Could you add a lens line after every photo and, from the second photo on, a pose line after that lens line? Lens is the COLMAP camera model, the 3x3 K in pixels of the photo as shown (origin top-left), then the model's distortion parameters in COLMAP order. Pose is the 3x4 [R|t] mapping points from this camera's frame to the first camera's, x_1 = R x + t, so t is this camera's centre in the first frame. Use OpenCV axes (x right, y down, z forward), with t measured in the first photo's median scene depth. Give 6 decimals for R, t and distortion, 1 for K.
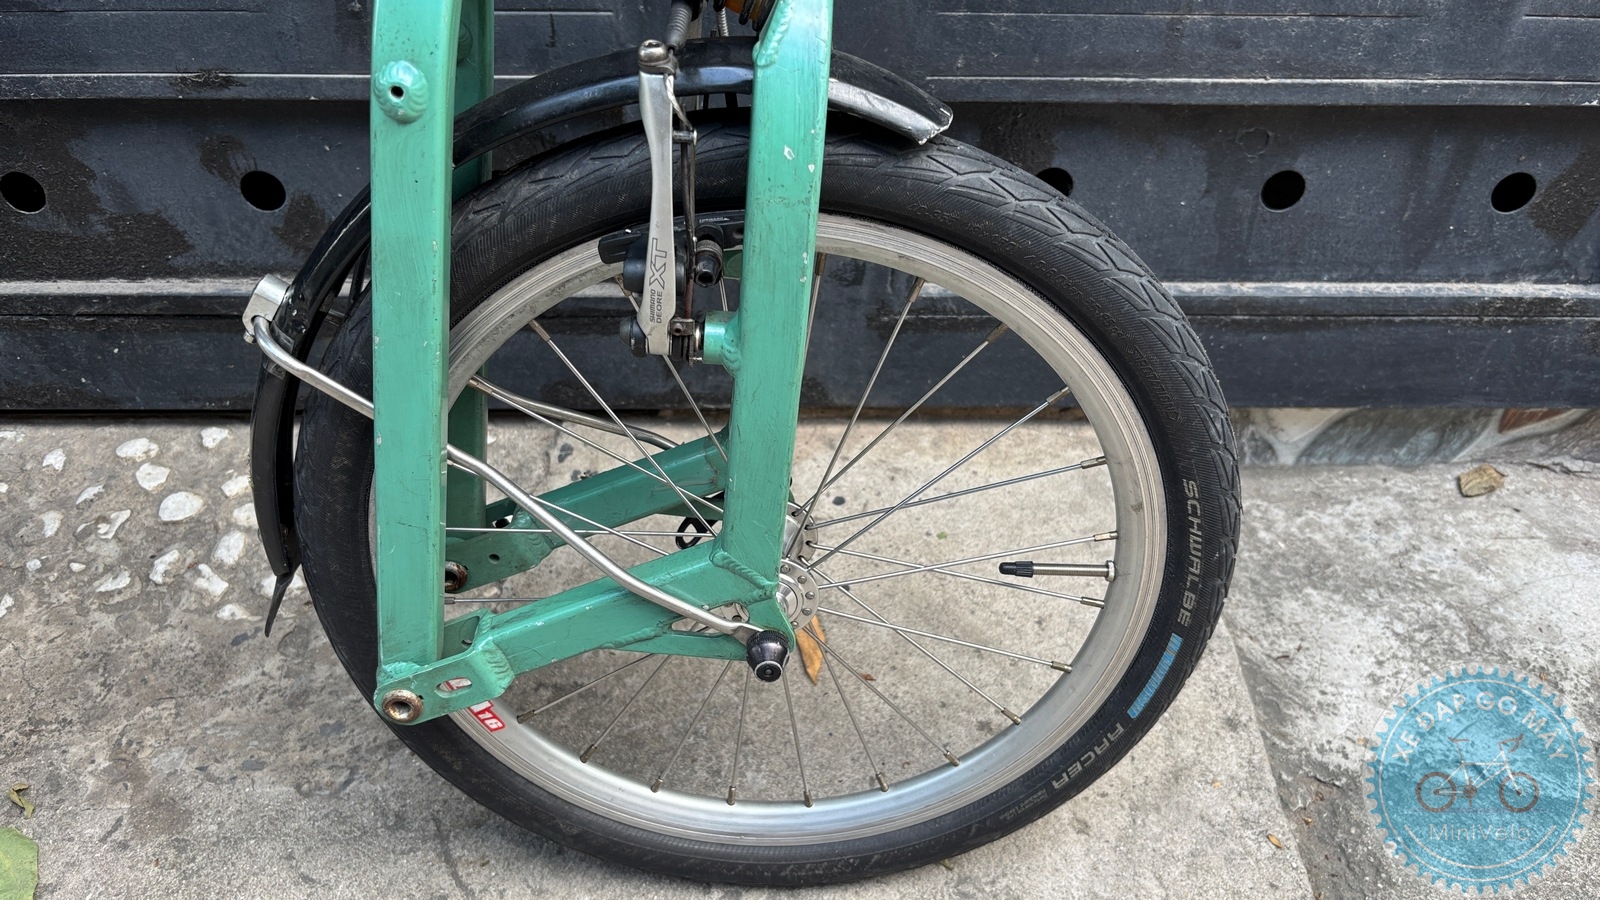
lens RADIAL K [[1238.6, 0, 786.9], [0, 1238.6, 444.1], [0, 0, 1]] dist [0.013393, 0.002347]
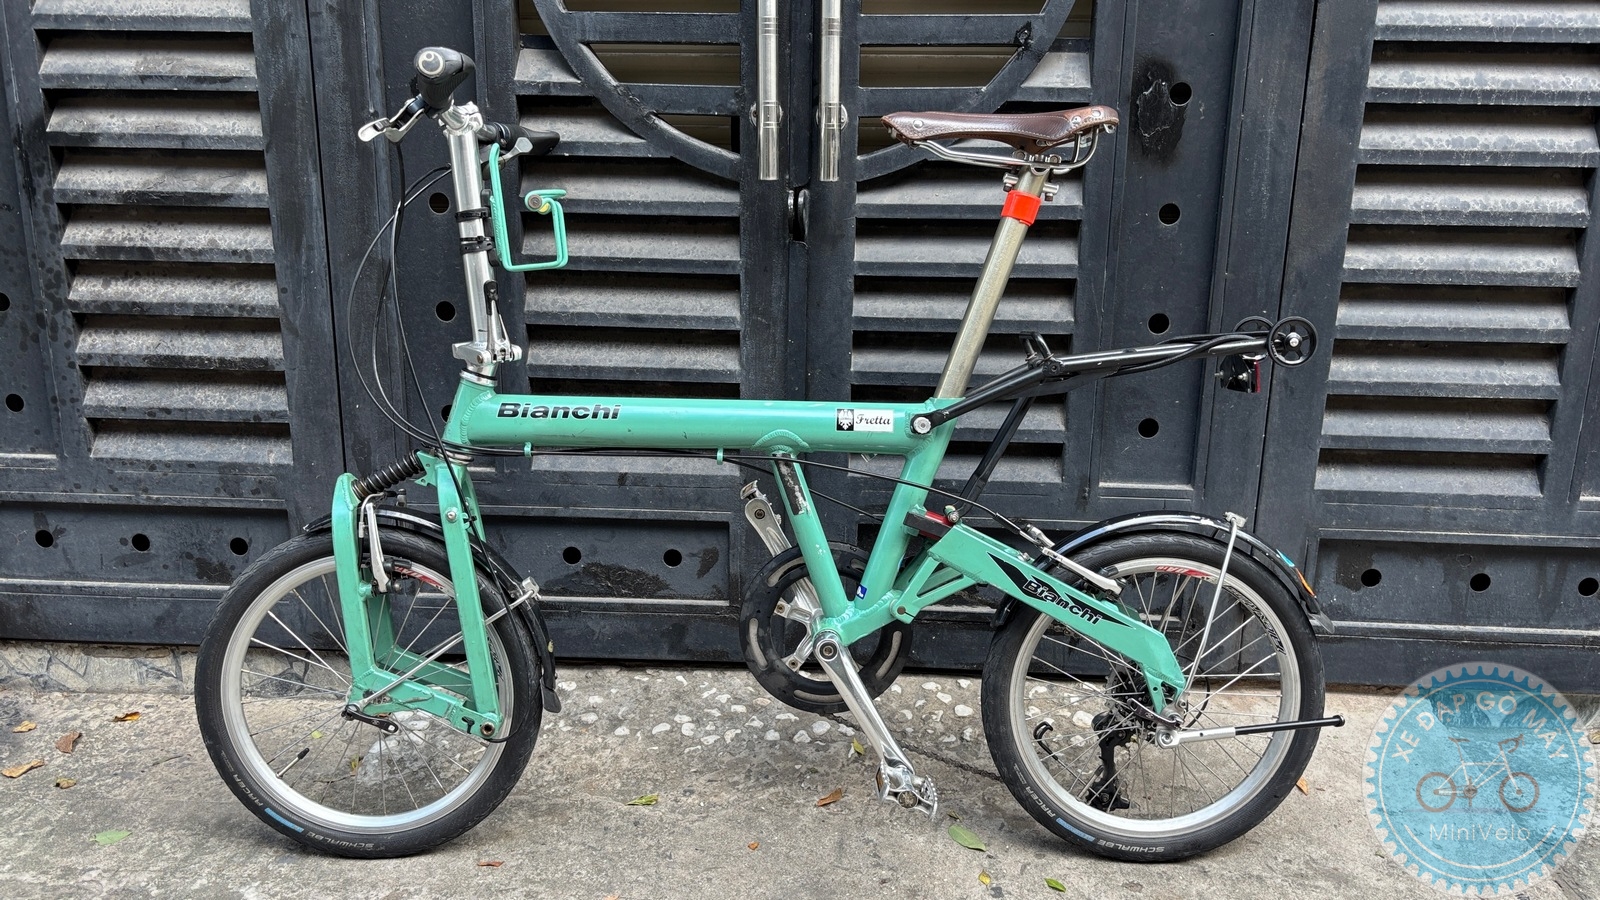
lens RADIAL K [[1177.6, 0, 799.2], [0, 1177.6, 457.8], [0, 0, 1]] dist [0.031864, -0.039806]
pose [[0.996655, 0.023666, -0.078222, -0.651483], [-0.050094, 0.933162, -0.355949, 0.401655], [0.064570, 0.358677, 0.931226, -1.127925]]
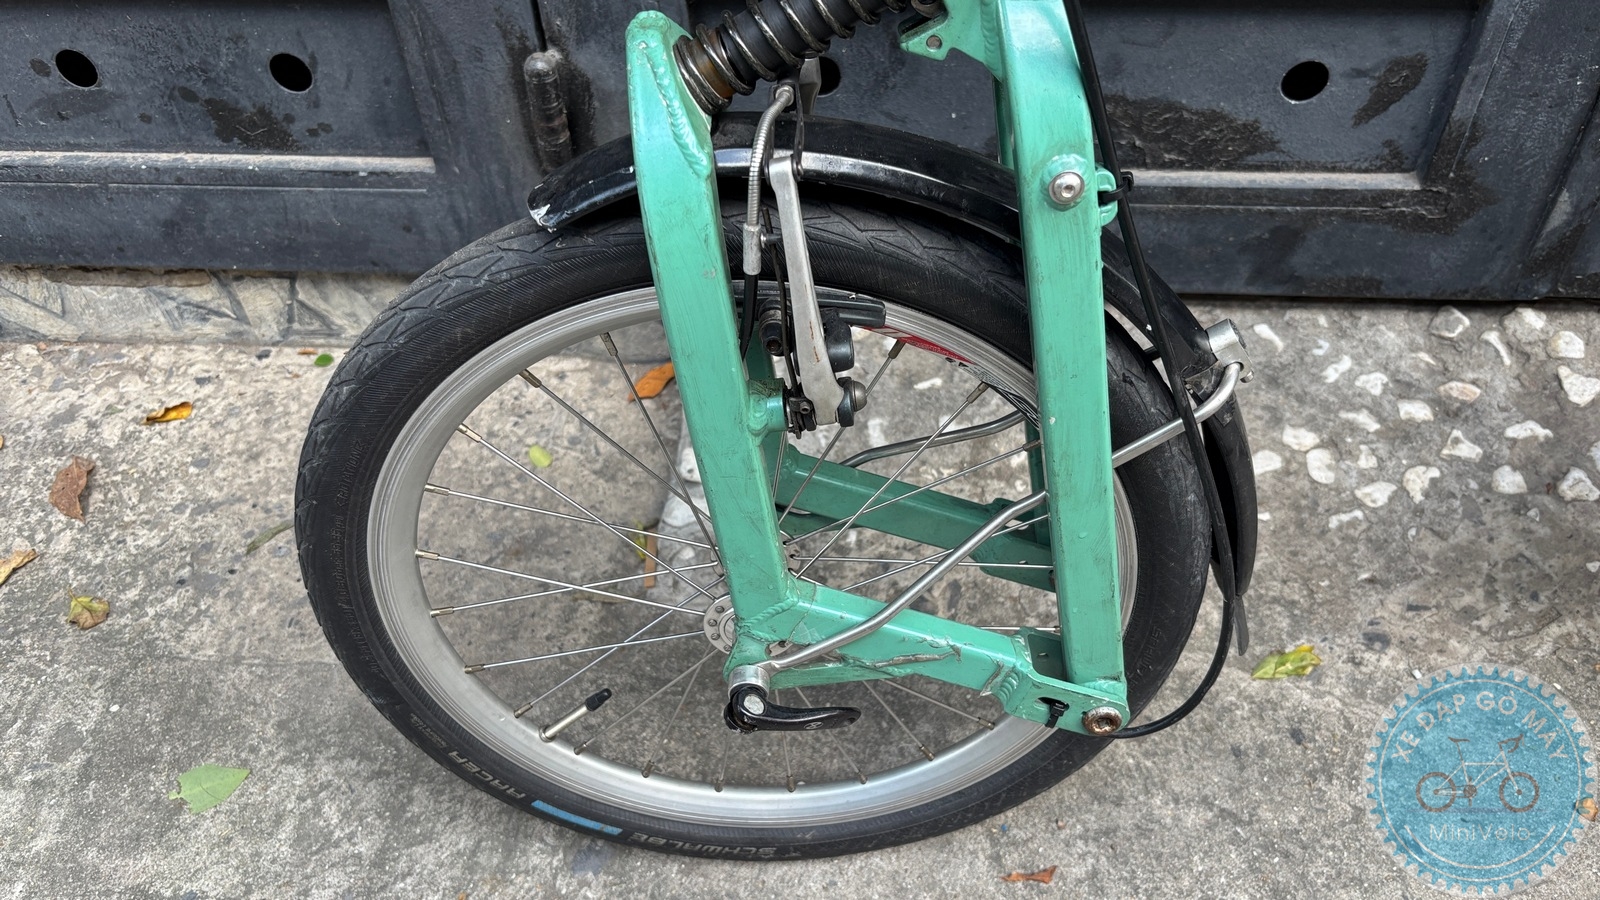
lens RADIAL K [[1224.7, 0, 800.0], [0, 1224.7, 450.0], [0, 0, 1]] dist [0.008029, -0.001944]
pose [[0.991925, 0.052322, -0.115529, -1.319830], [-0.029486, 0.981113, 0.191175, -0.084698], [0.123350, -0.186225, 0.974733, -0.061002]]
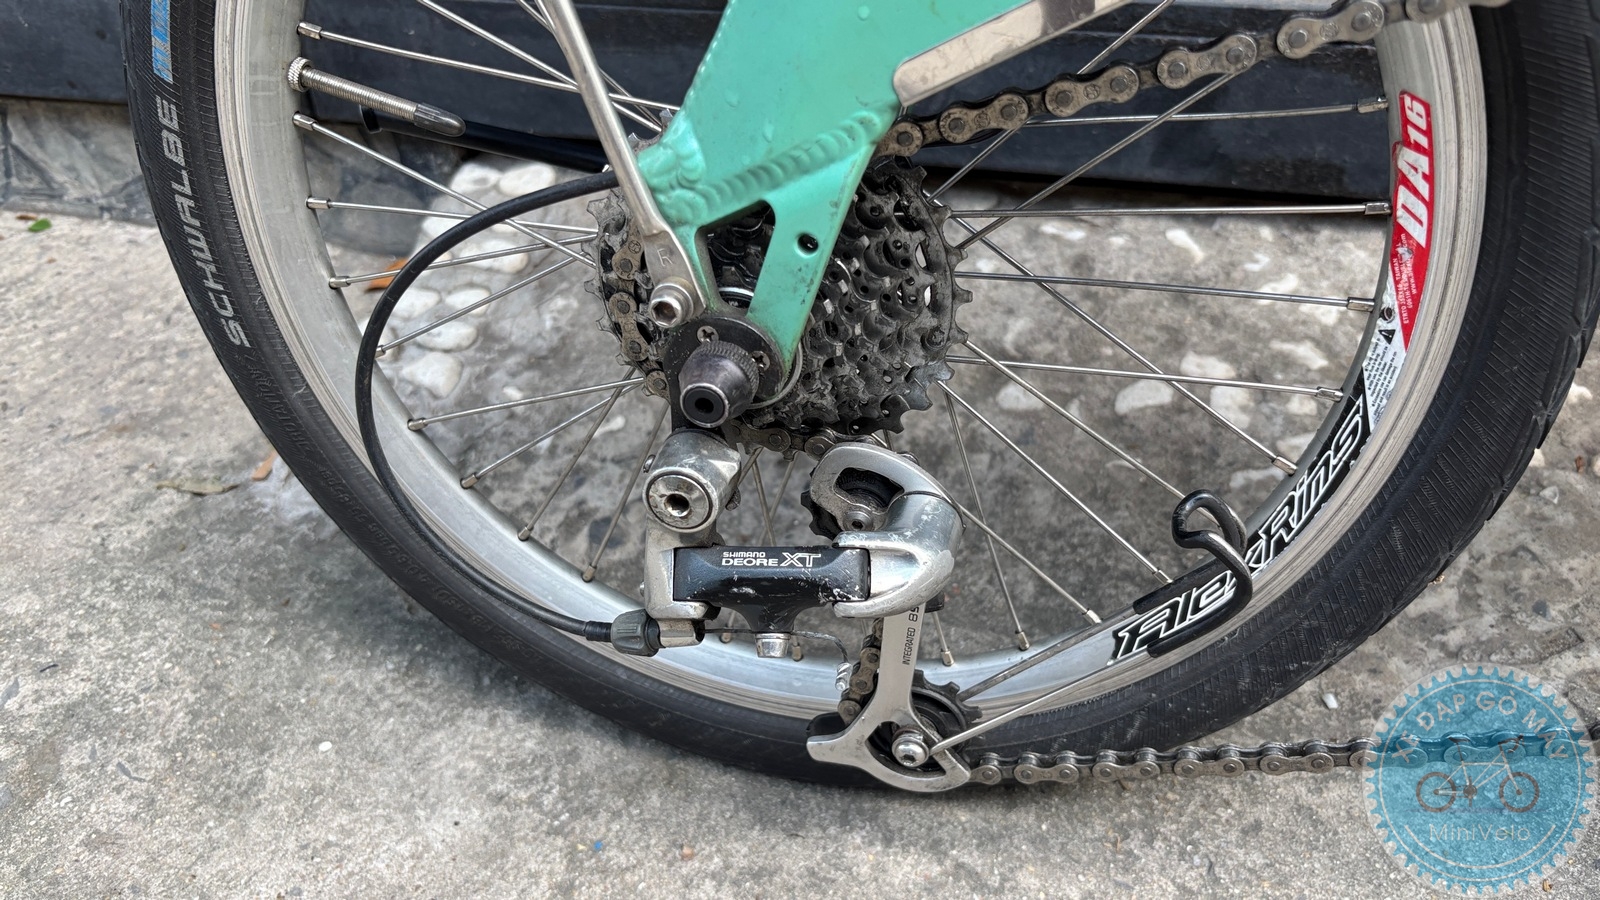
lens RADIAL K [[1249.9, 0, 803.4], [0, 1249.9, 424.2], [0, 0, 1]] dist [-0.012467, 0.007664]
pose [[0.964836, 0.127113, -0.230072, -1.073130], [-0.122628, 0.991879, 0.033747, 0.129602], [0.232493, -0.004347, 0.972588, 0.248457]]
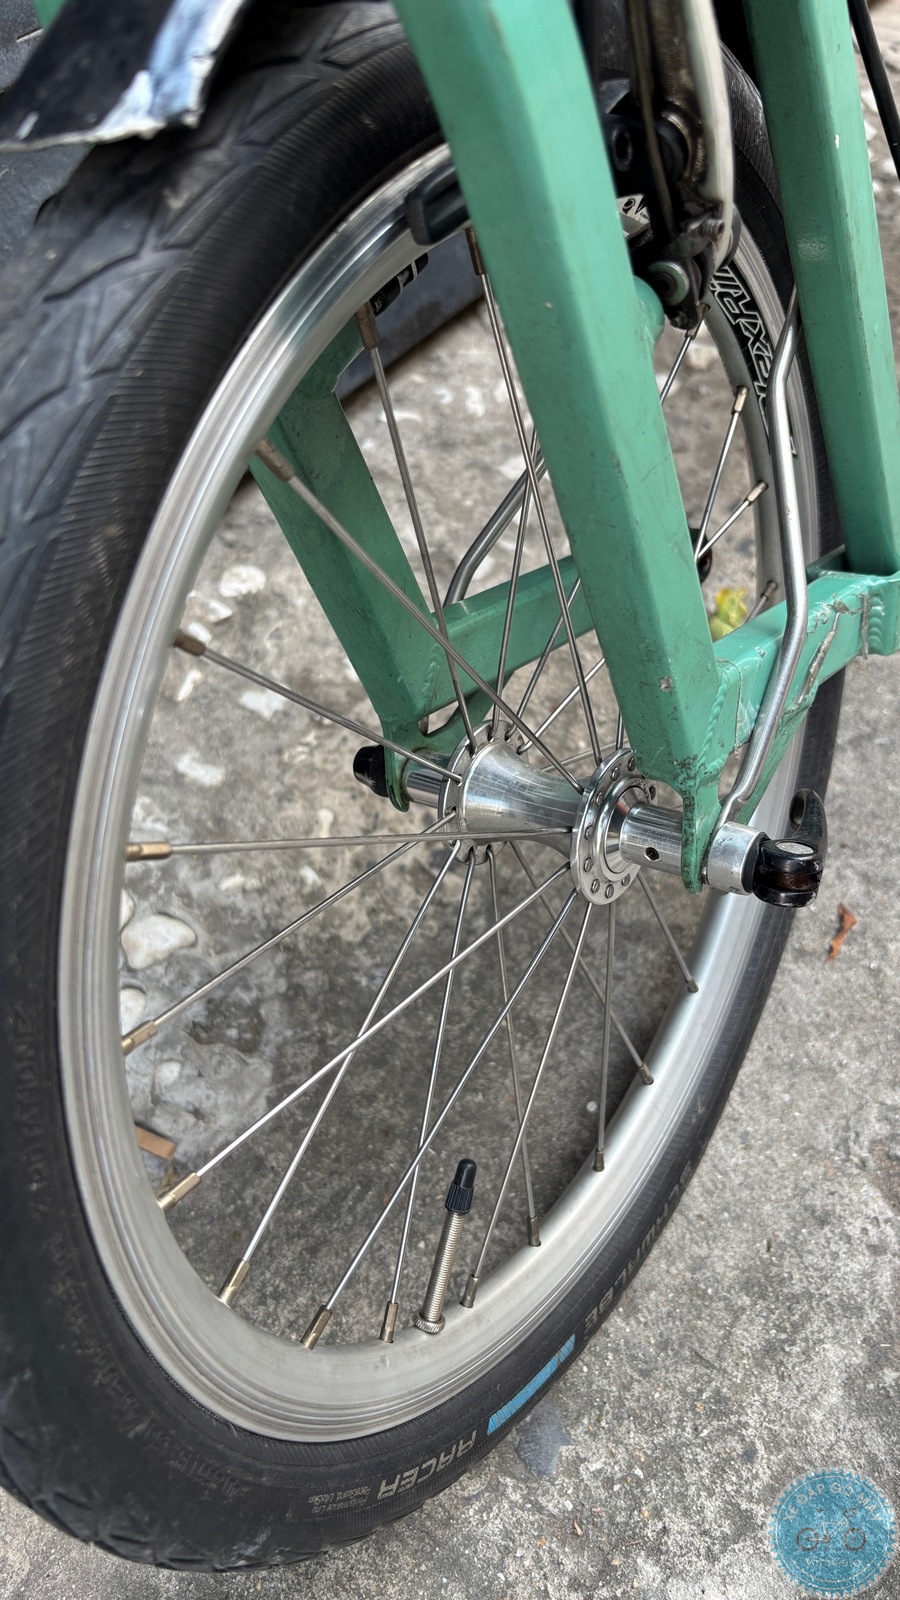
lens RADIAL K [[1238.6, 0, 450.0], [0, 1238.6, 800.0], [0, 0, 1]] dist [0.013393, 0.002347]
pose [[0.621772, -0.639477, 0.452182, -1.644634], [0.575440, 0.764656, 0.290122, -0.017611], [-0.531290, 0.079814, 0.843422, 0.261840]]
